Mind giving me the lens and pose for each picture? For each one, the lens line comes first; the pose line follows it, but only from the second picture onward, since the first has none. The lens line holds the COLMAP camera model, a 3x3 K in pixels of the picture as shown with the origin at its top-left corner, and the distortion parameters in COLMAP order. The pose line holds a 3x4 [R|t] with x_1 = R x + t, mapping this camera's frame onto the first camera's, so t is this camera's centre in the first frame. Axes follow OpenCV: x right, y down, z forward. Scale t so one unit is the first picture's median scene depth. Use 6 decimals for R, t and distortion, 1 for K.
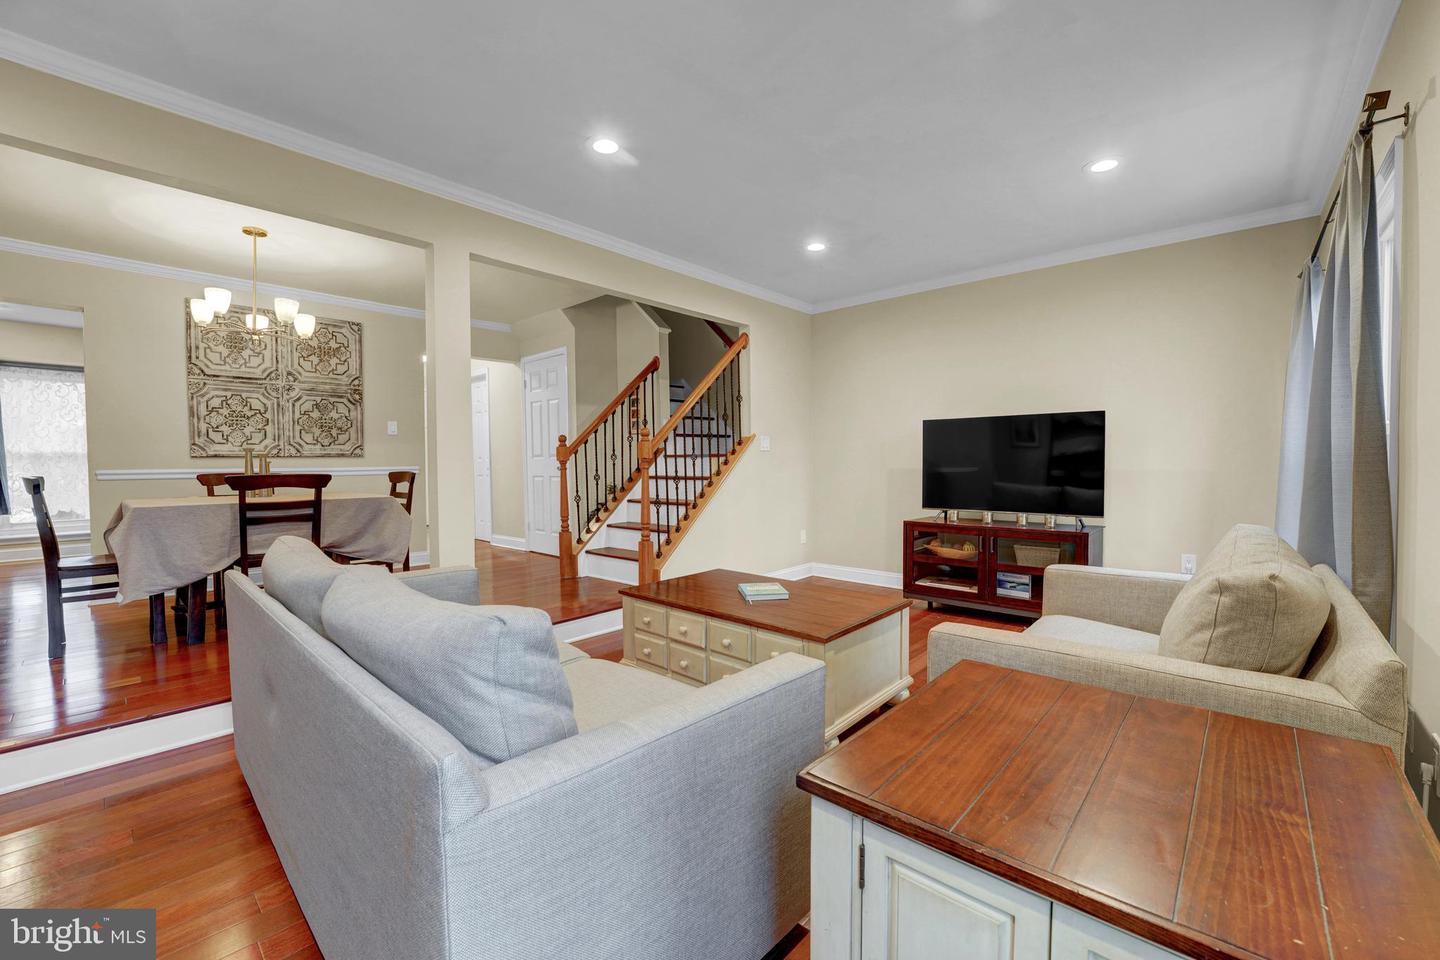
lens RADIAL K [[578.5, 0, 720.7], [0, 578.5, 478.7], [0, 0, 1]] dist [-0.020207, 0.000072]
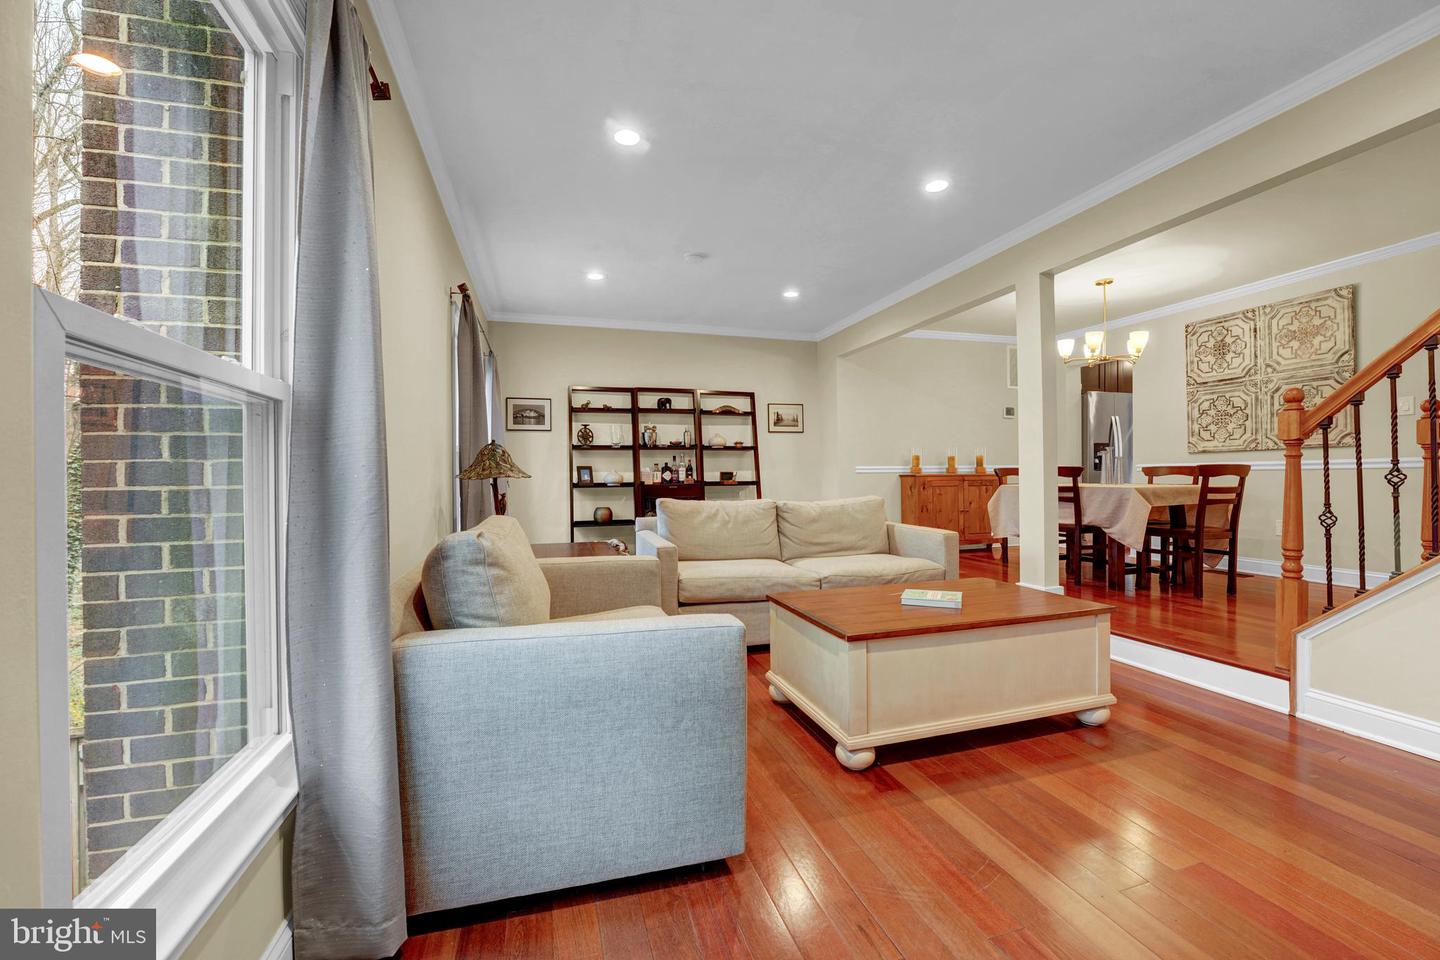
lens RADIAL K [[578.5, 0, 715.9], [0, 578.5, 478.8], [0, 0, 1]] dist [-0.020207, 0.000072]
pose [[-0.517883, 0.017181, -0.855279, 0.607141], [-0.009863, 0.999612, 0.026053, -0.004538], [0.855394, 0.021928, -0.517513, 0.718544]]
